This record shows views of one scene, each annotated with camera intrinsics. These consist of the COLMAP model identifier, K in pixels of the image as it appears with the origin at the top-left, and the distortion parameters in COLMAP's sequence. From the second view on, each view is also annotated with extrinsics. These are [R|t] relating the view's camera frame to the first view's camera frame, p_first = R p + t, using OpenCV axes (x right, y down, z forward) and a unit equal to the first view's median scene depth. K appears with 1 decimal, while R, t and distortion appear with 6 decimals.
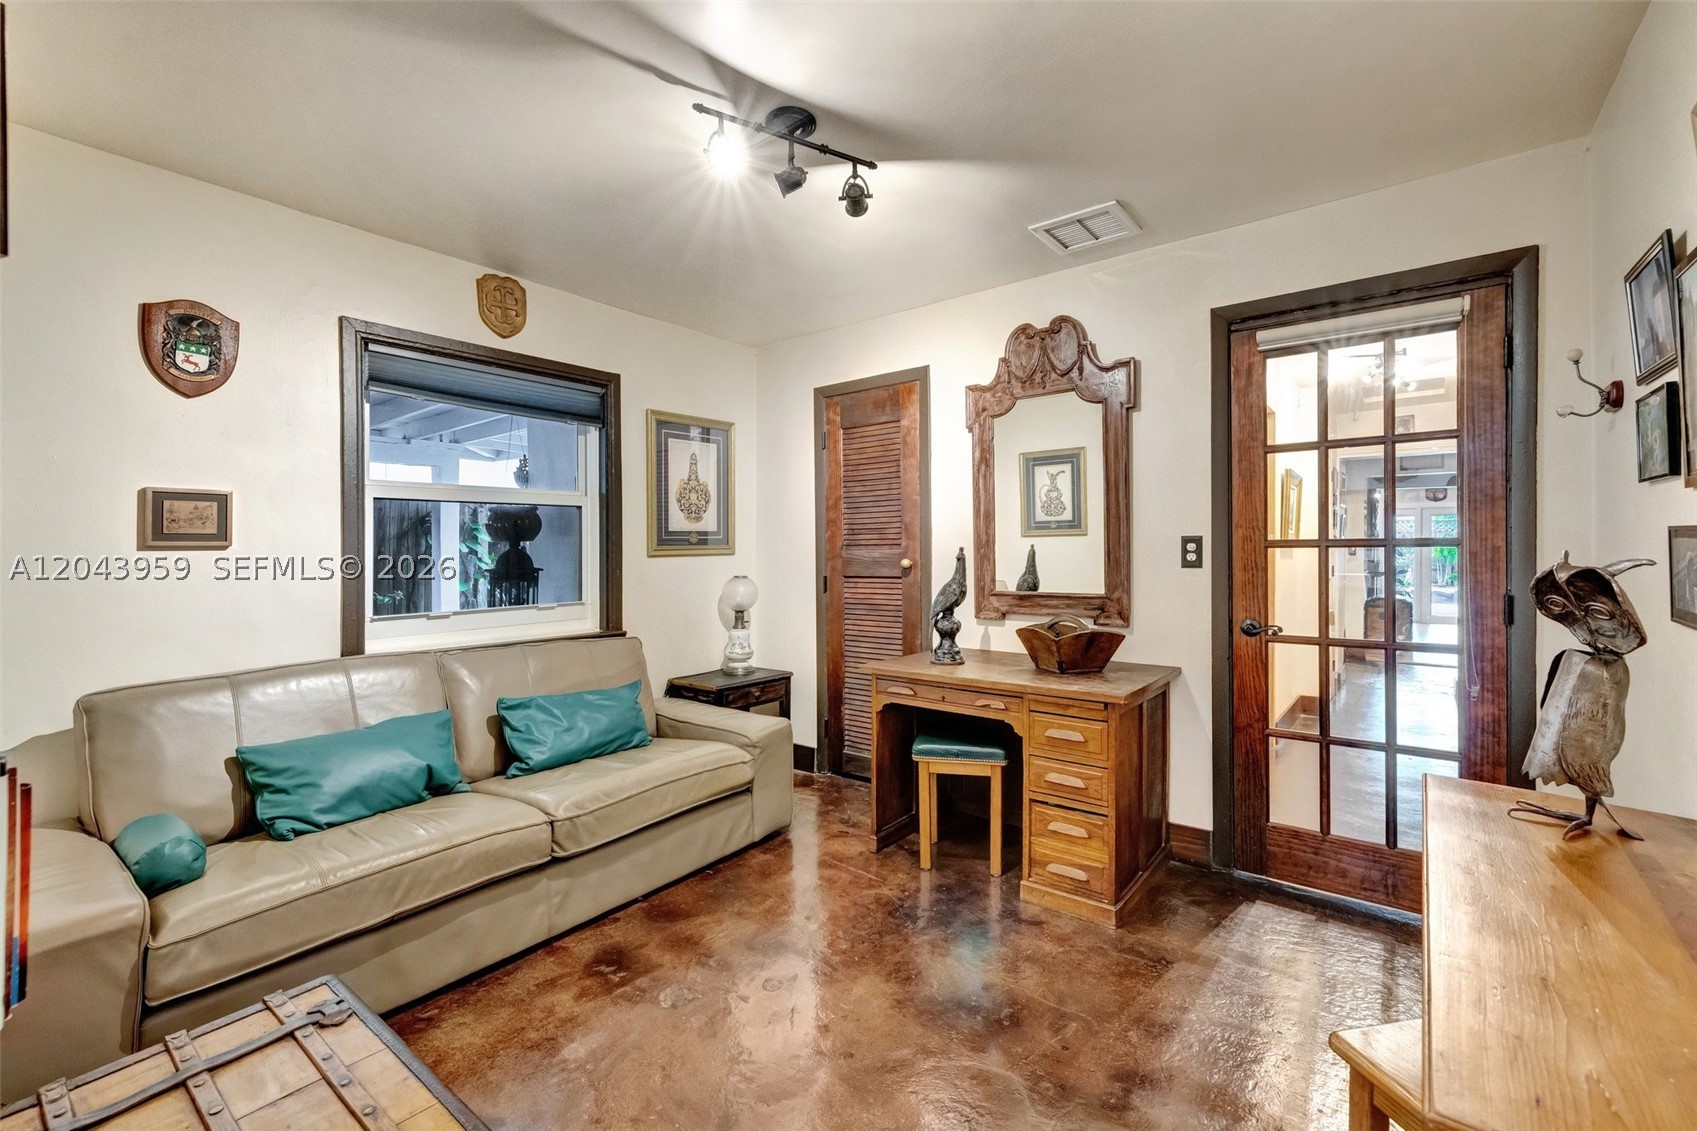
lens RADIAL K [[710.9, 0, 844.1], [0, 710.9, 556.0], [0, 0, 1]] dist [0.001559, 0.000489]
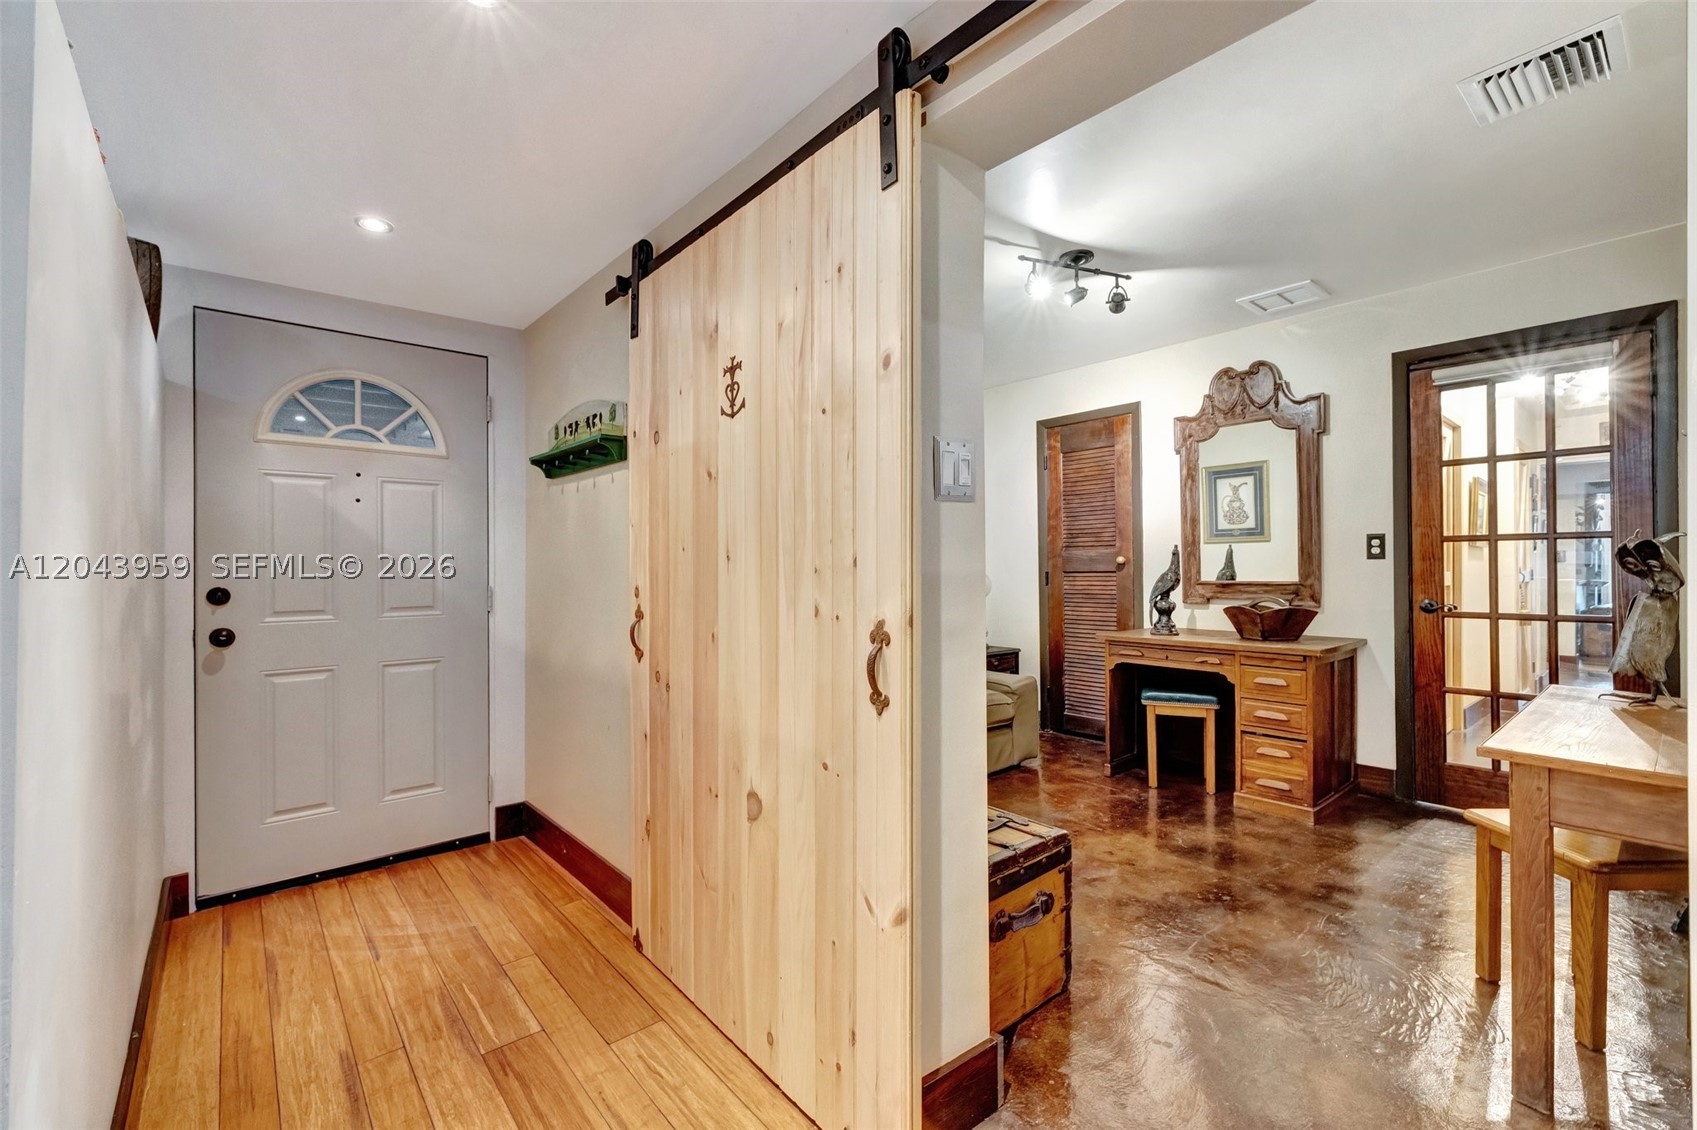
lens RADIAL K [[710.9, 0, 856.5], [0, 710.9, 563.0], [0, 0, 1]] dist [0.001559, 0.000489]
pose [[0.984004, -0.000235, -0.178149, -0.192206], [-0.002007, 0.999921, -0.012407, 0.041655], [0.178137, 0.012566, 0.983925, -0.404755]]
